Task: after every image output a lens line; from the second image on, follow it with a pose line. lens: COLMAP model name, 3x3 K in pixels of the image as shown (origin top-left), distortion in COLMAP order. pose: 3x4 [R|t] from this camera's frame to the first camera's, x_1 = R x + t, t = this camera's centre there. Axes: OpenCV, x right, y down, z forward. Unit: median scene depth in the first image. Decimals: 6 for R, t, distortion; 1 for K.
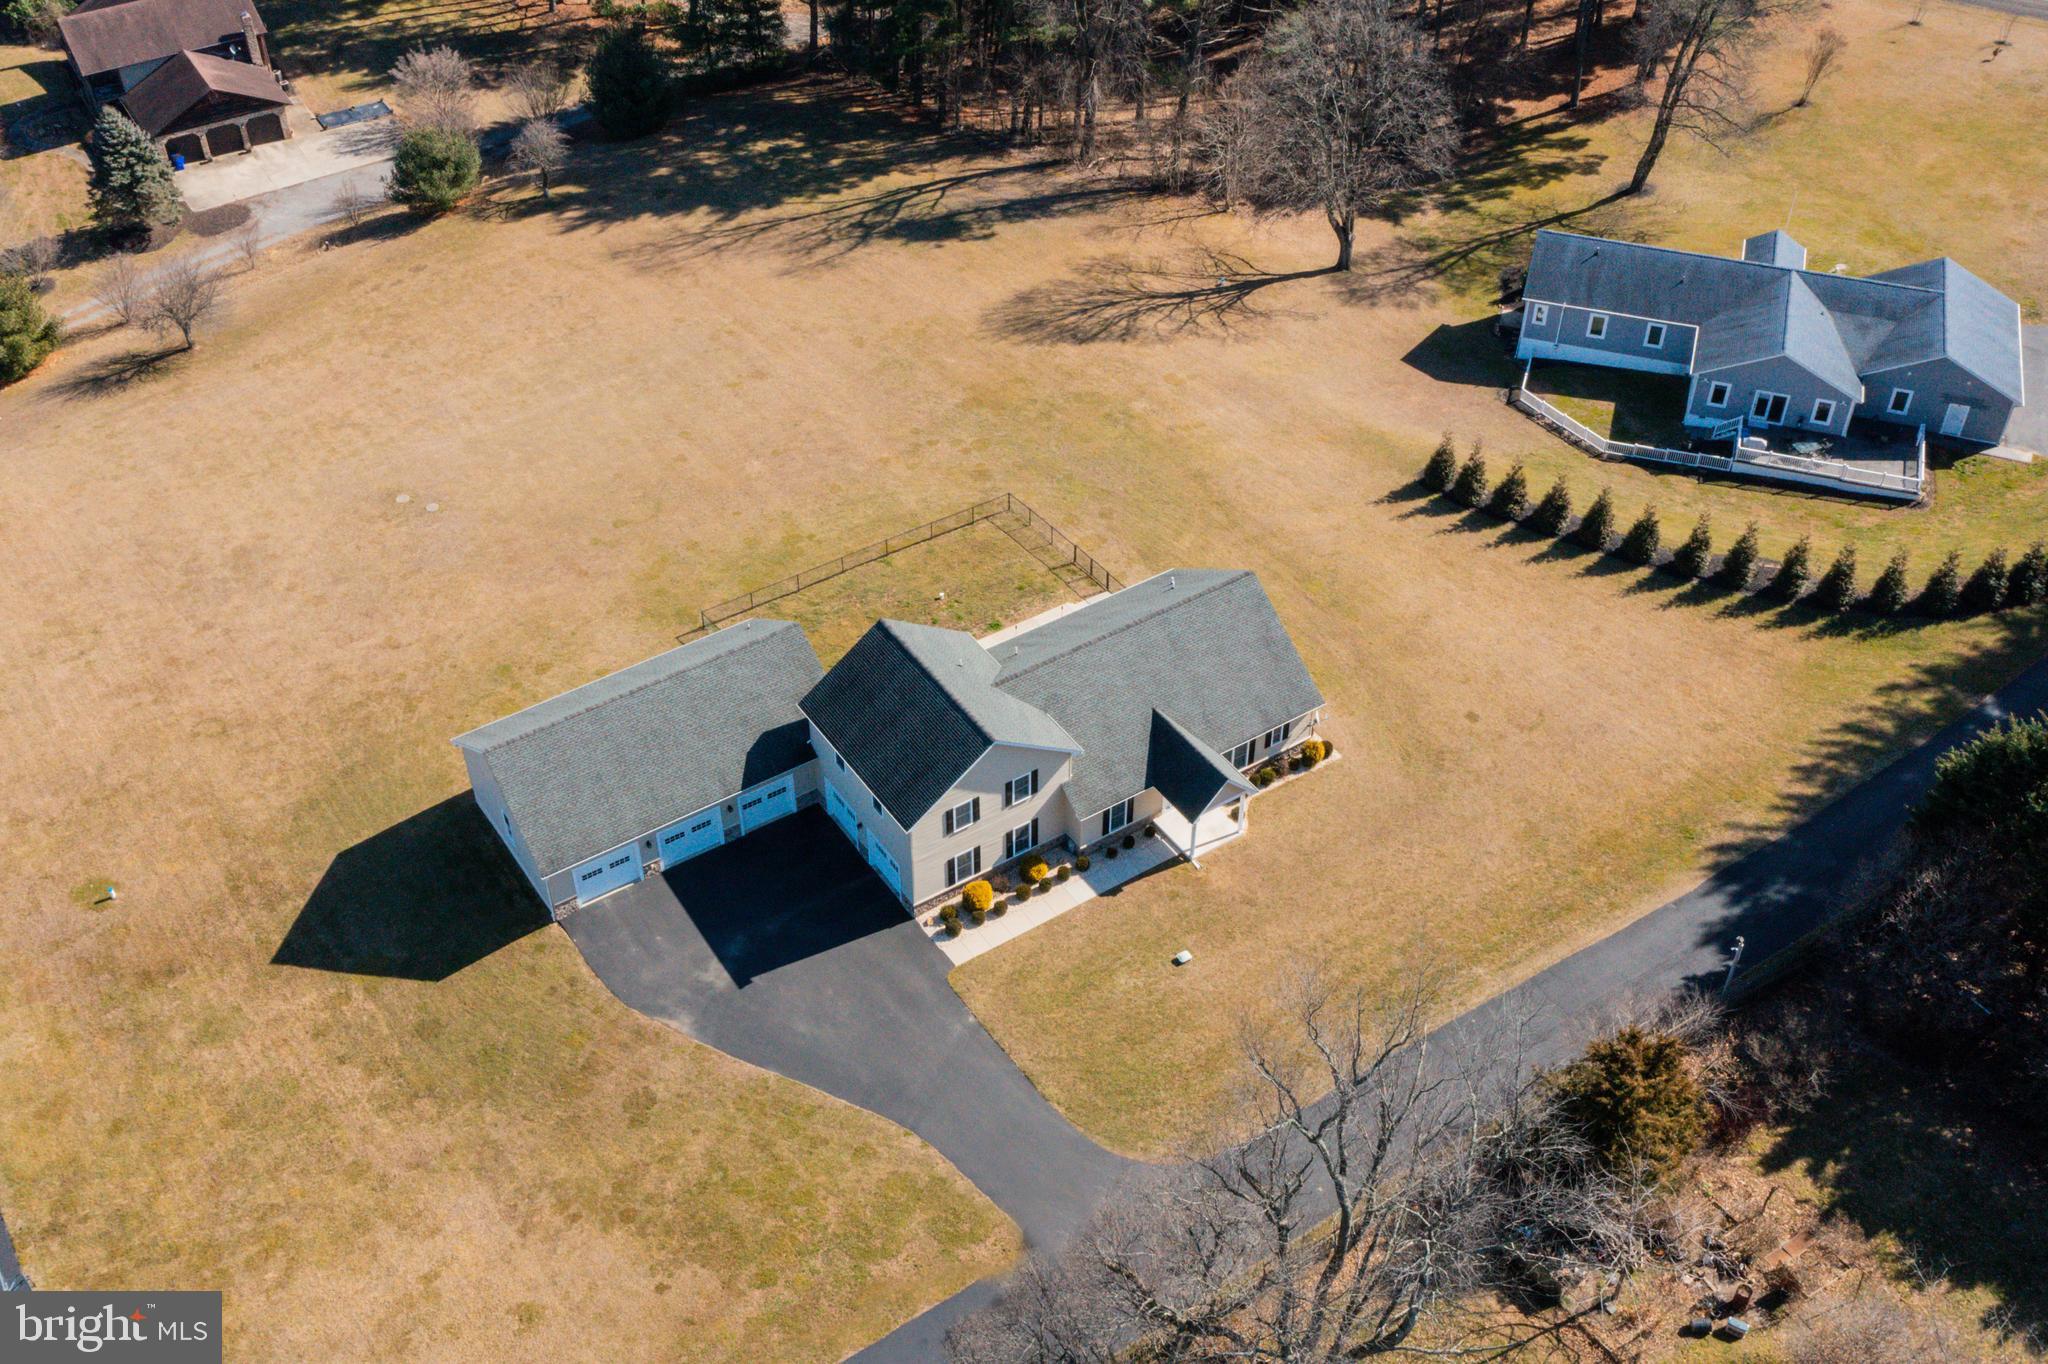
lens RADIAL K [[2112.9, 0, 1024.0], [0, 2112.9, 682.0], [0, 0, 1]] dist [-0.004199, -0.007559]
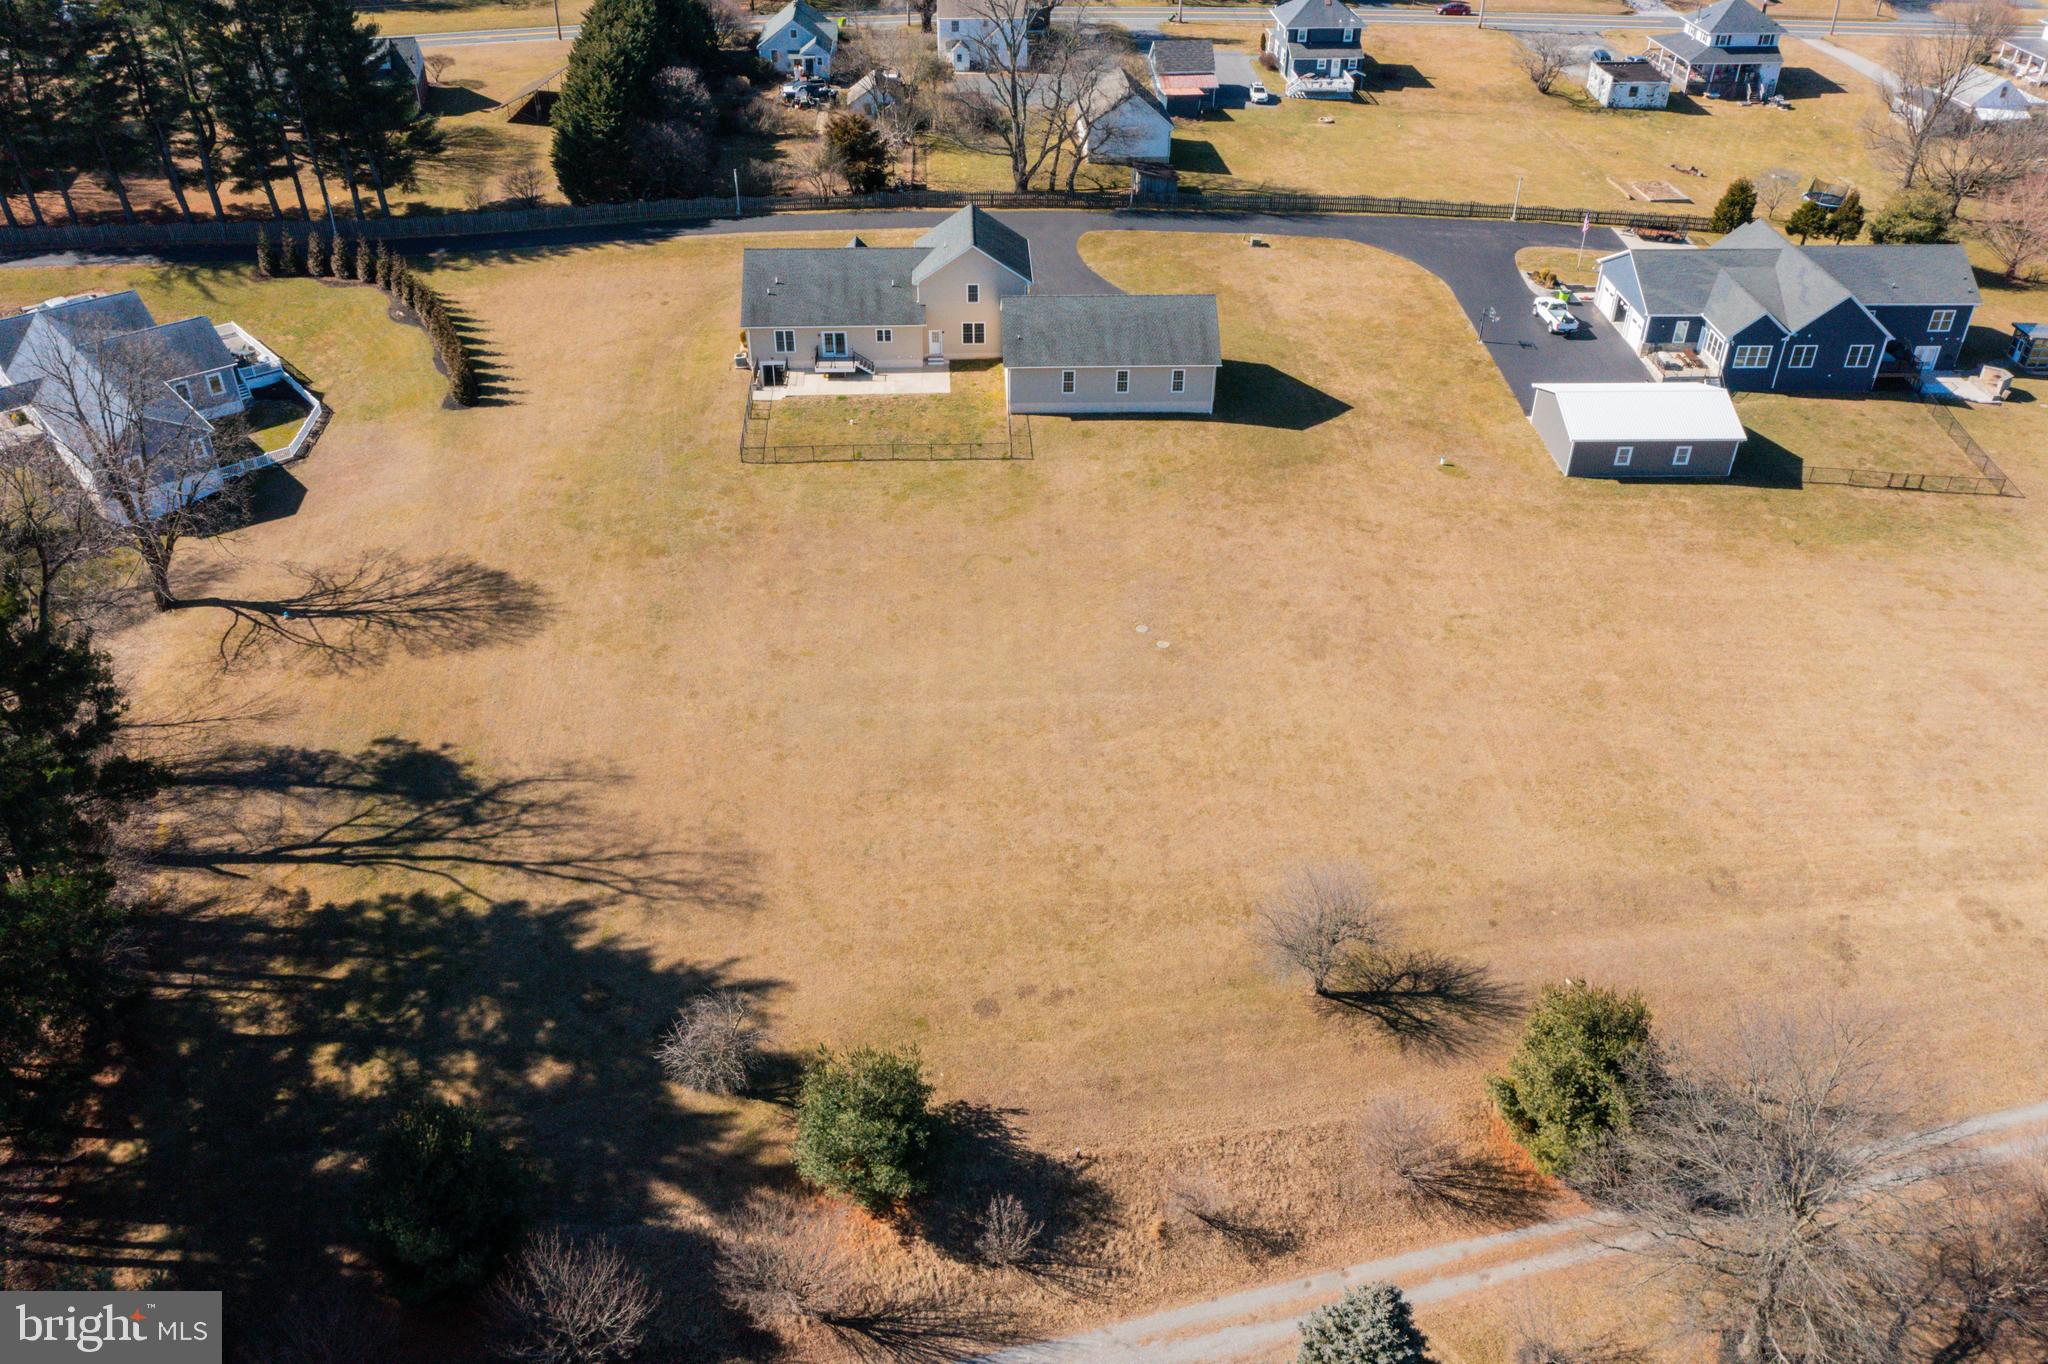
lens RADIAL K [[1619.7, 0, 1024.0], [0, 1619.7, 682.0], [0, 0, 1]] dist [-0.010821, 0.020105]
pose [[-0.855851, -0.297193, 0.423314, -0.572850], [0.343351, 0.285639, 0.894718, -0.813912], [-0.386819, 0.911091, -0.142423, 1.142196]]
